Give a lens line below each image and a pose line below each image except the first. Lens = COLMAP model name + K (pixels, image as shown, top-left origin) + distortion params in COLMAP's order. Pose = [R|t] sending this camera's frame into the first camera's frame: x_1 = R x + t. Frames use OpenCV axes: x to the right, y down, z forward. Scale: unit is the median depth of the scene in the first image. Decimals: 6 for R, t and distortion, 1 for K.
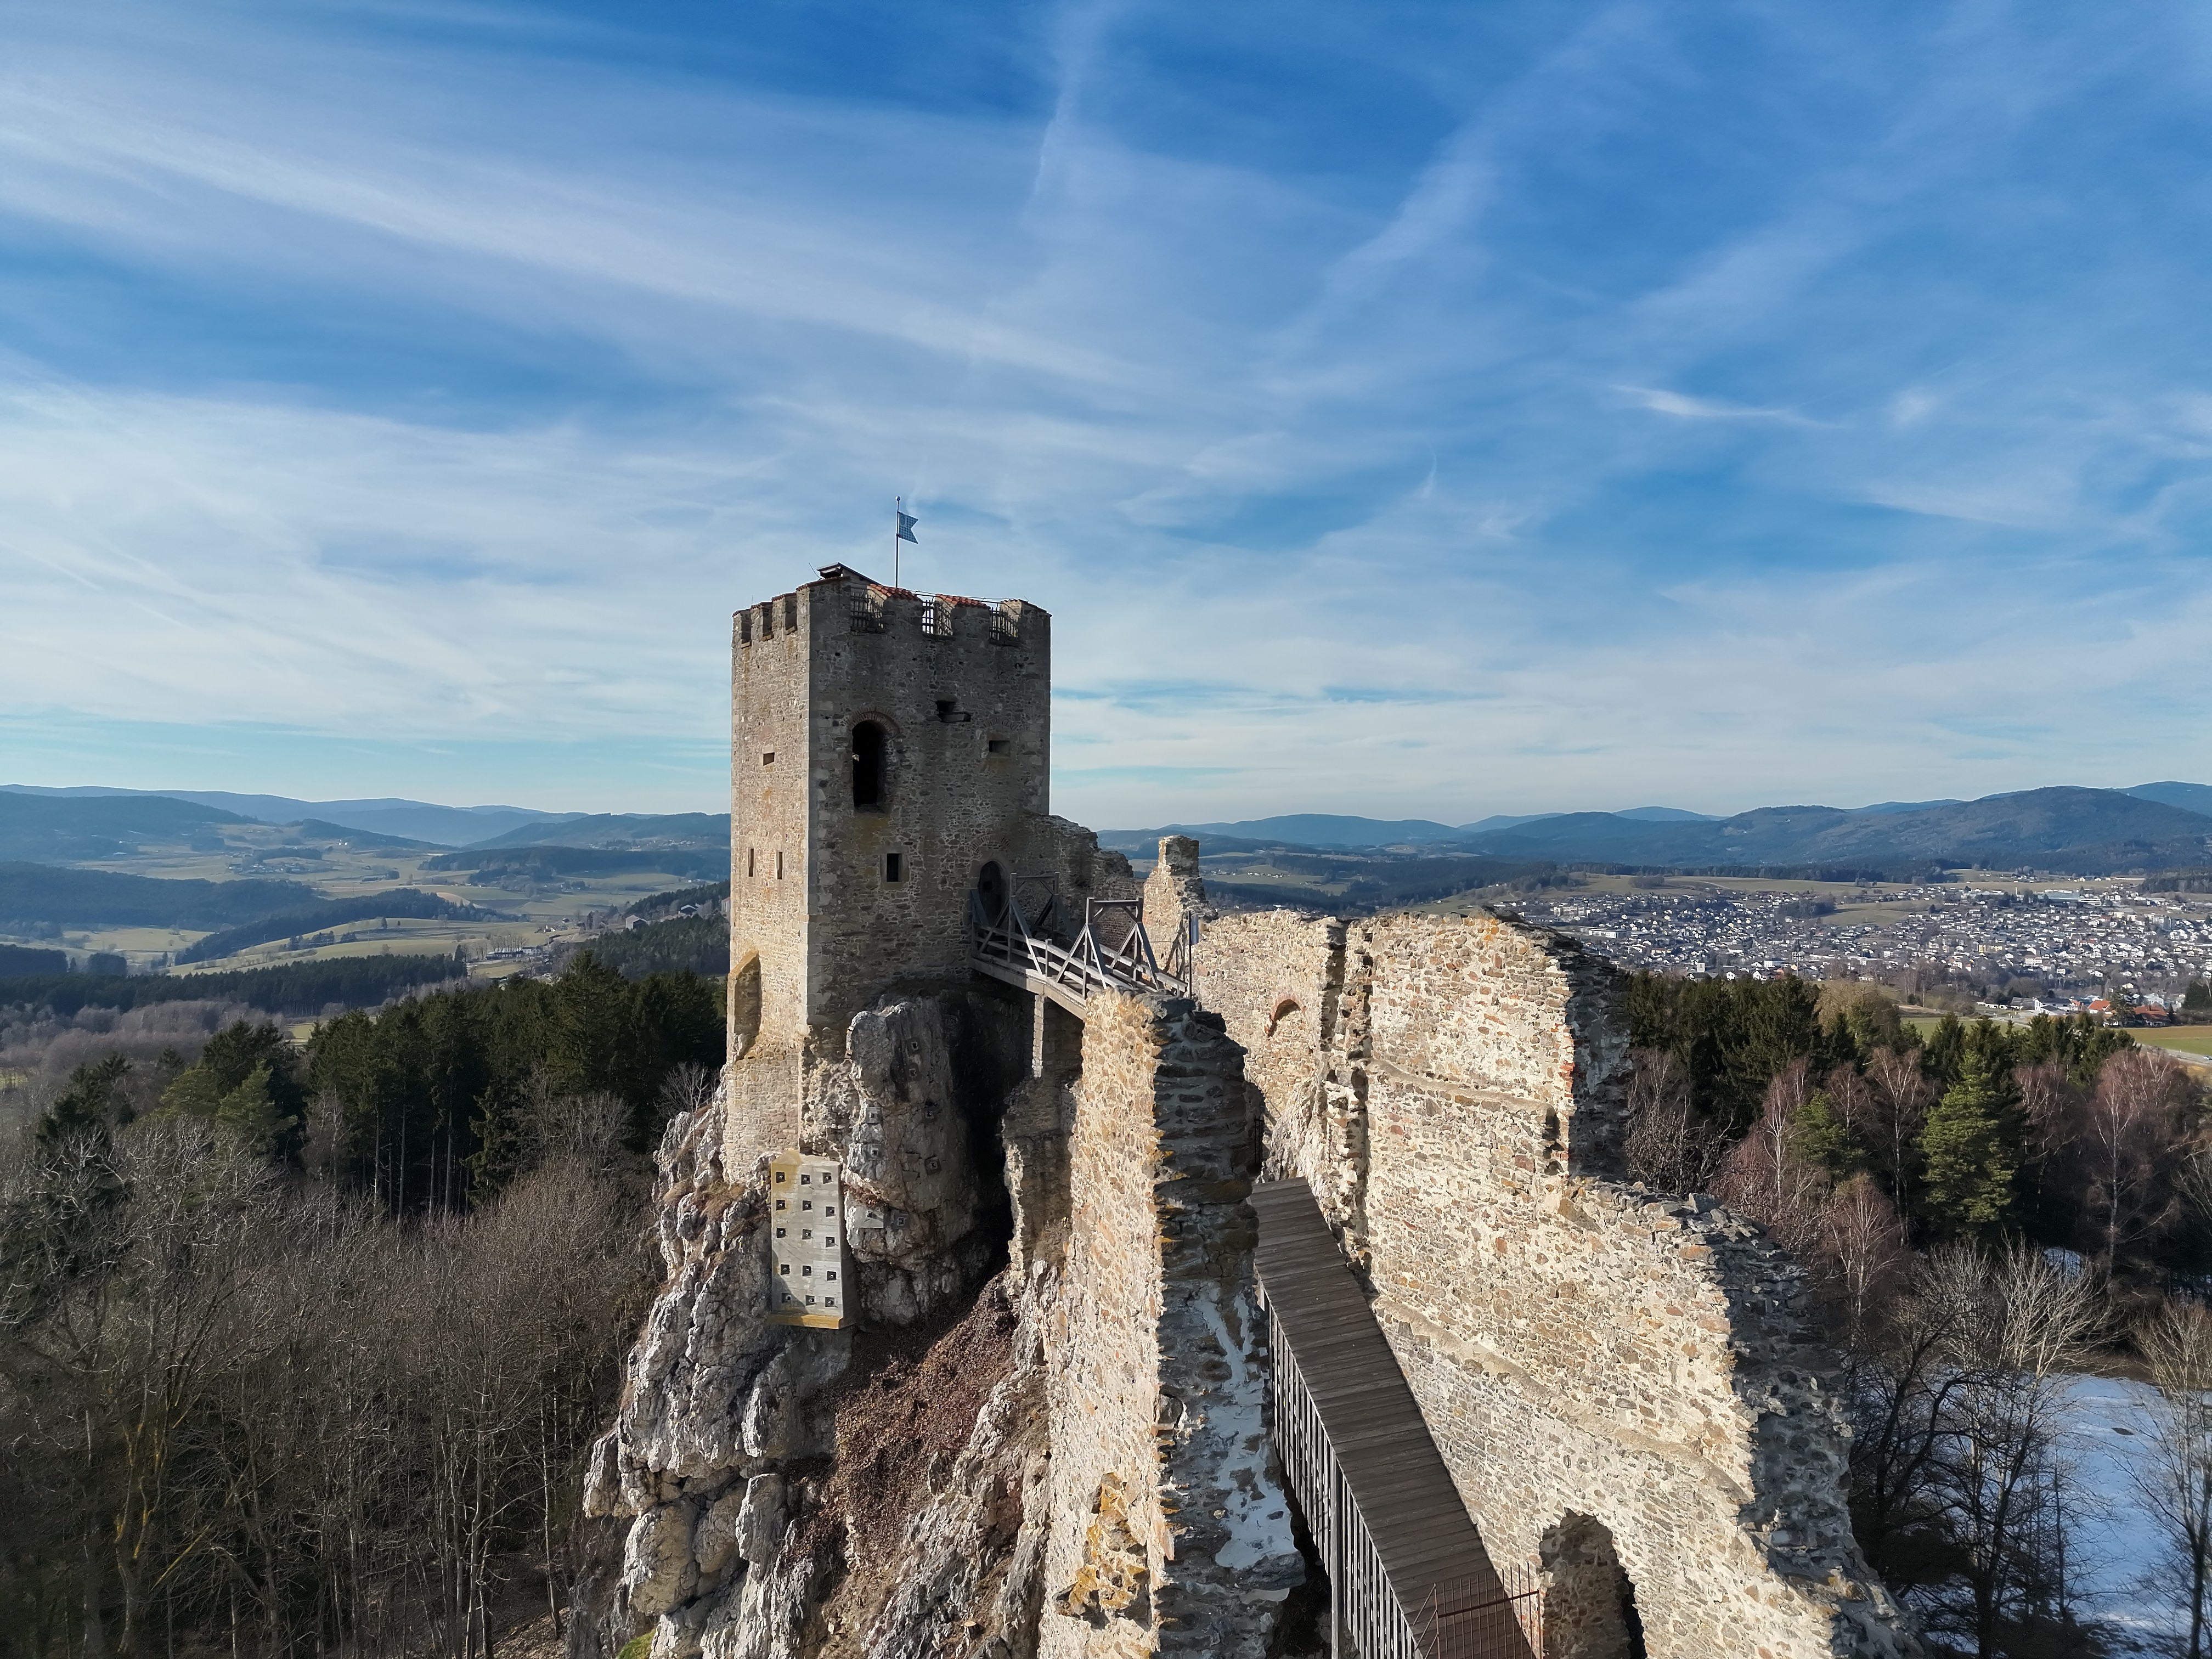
lens RADIAL K [[1538.7, 0, 1106.0], [0, 1538.7, 829.5], [0, 0, 1]] dist [0.082213, -0.069868]
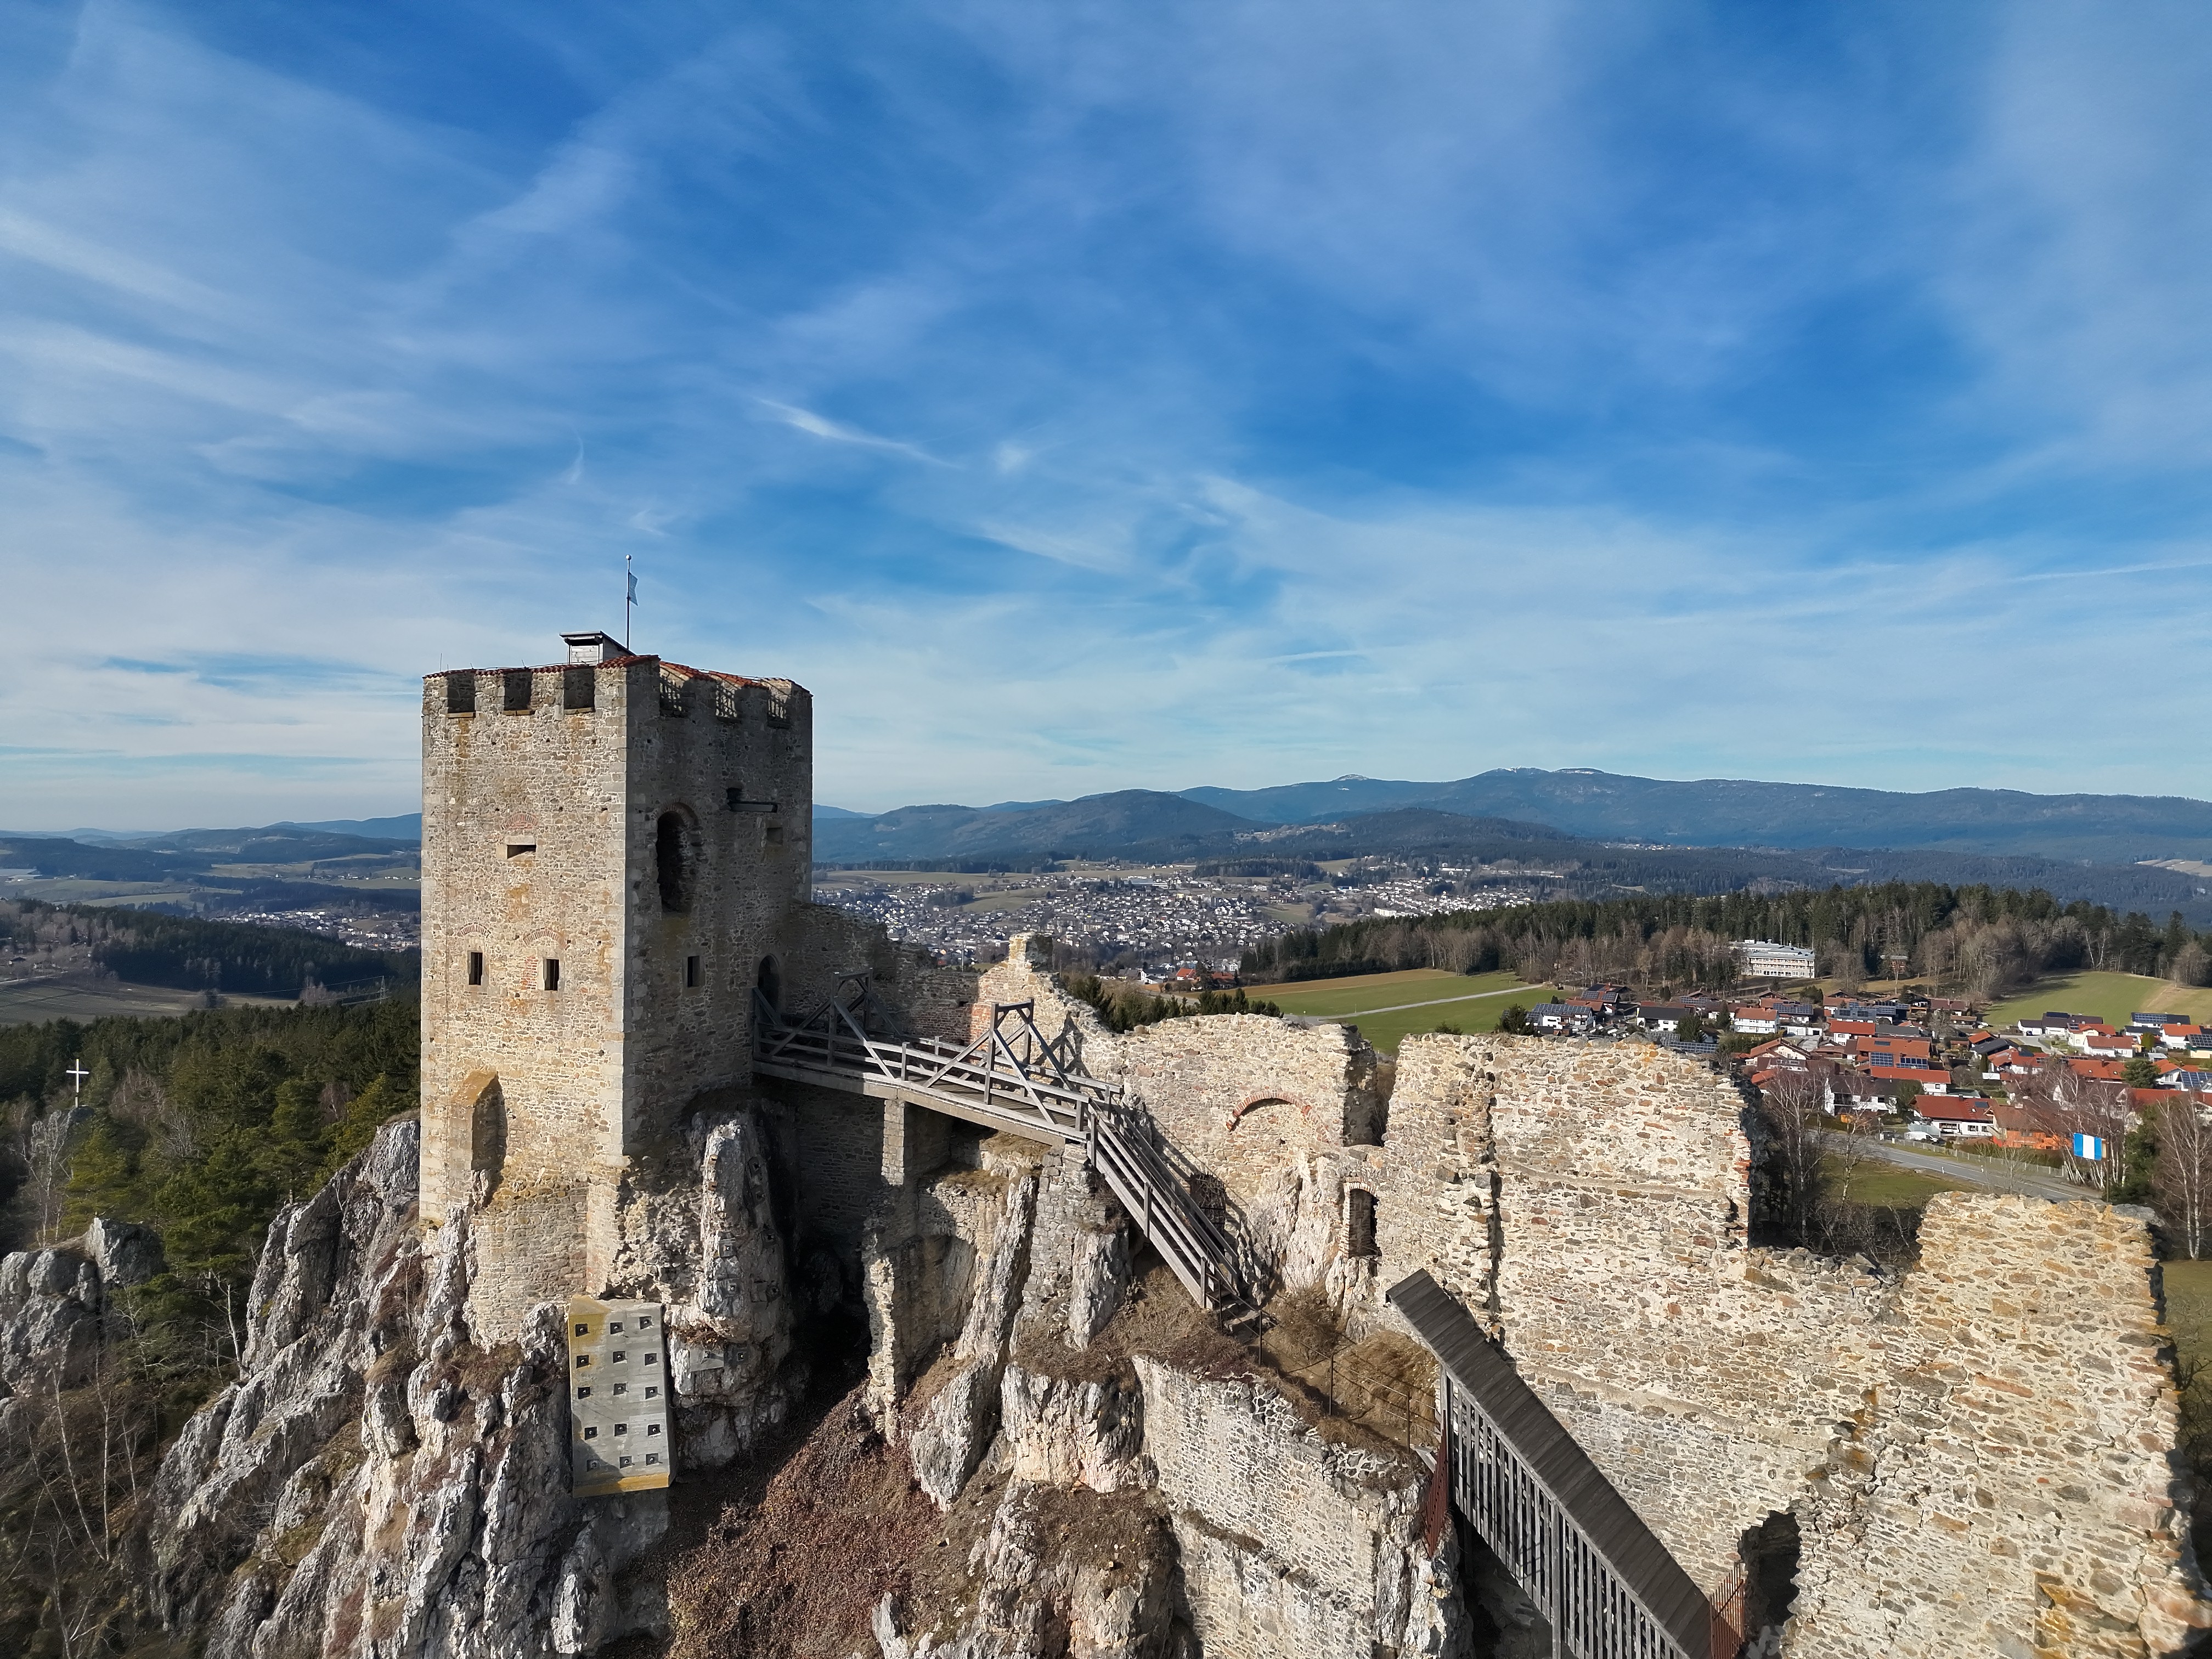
lens RADIAL K [[1527.1, 0, 1106.0], [0, 1527.1, 829.5], [0, 0, 1]] dist [0.038379, 0.001712]
pose [[0.860946, -0.004972, 0.508671, -0.404671], [0.003695, 0.999987, 0.003522, -0.064653], [-0.508682, -0.001153, 0.860954, 0.091938]]
